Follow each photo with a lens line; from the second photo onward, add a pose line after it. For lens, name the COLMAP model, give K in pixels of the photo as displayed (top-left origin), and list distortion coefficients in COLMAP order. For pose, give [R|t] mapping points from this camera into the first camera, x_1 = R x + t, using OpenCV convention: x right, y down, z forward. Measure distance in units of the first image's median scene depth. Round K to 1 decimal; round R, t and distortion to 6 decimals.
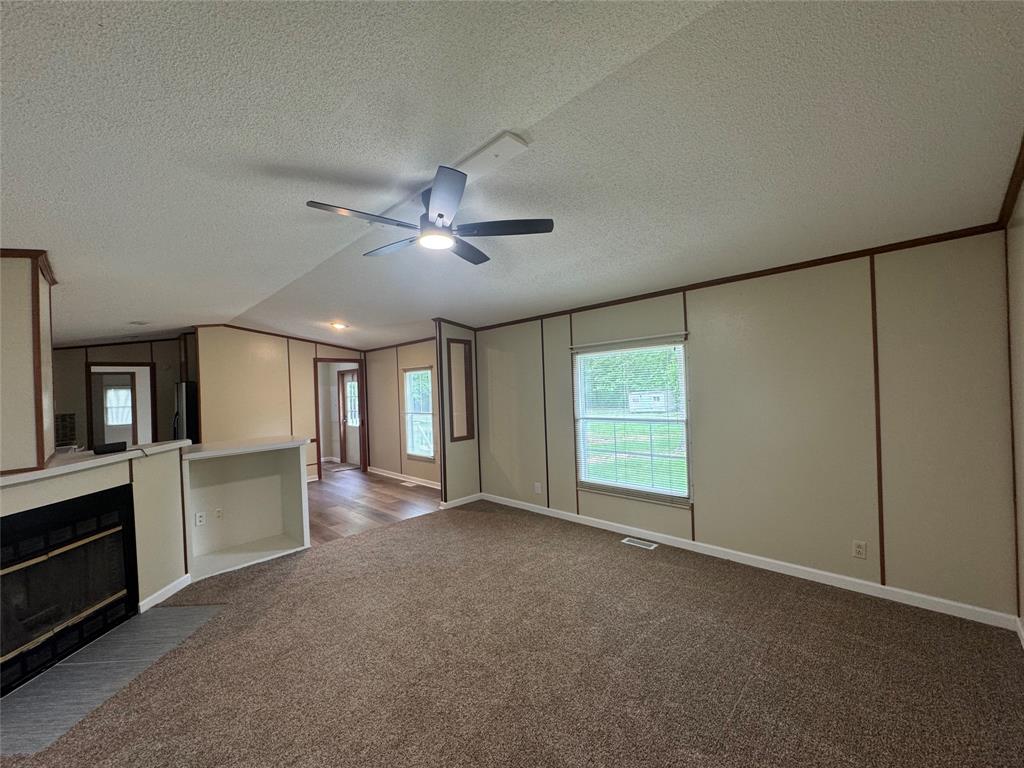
lens RADIAL K [[407.1, 0, 510.3], [0, 407.1, 385.1], [0, 0, 1]] dist [-0.002272, 0.000012]
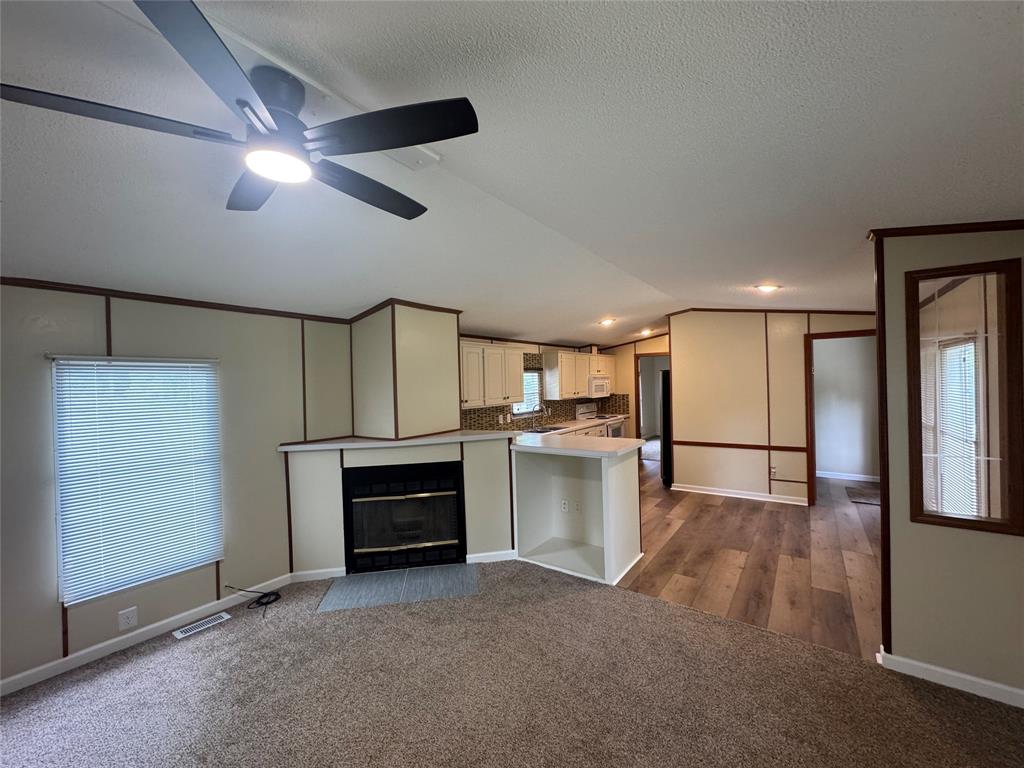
lens RADIAL K [[407.1, 0, 510.3], [0, 407.1, 385.1], [0, 0, 1]] dist [-0.002272, 0.000012]
pose [[0.155555, 0.035453, -0.987191, 0.102677], [0.022199, 0.998978, 0.039375, -0.013048], [0.987578, -0.028039, 0.154609, 0.277883]]
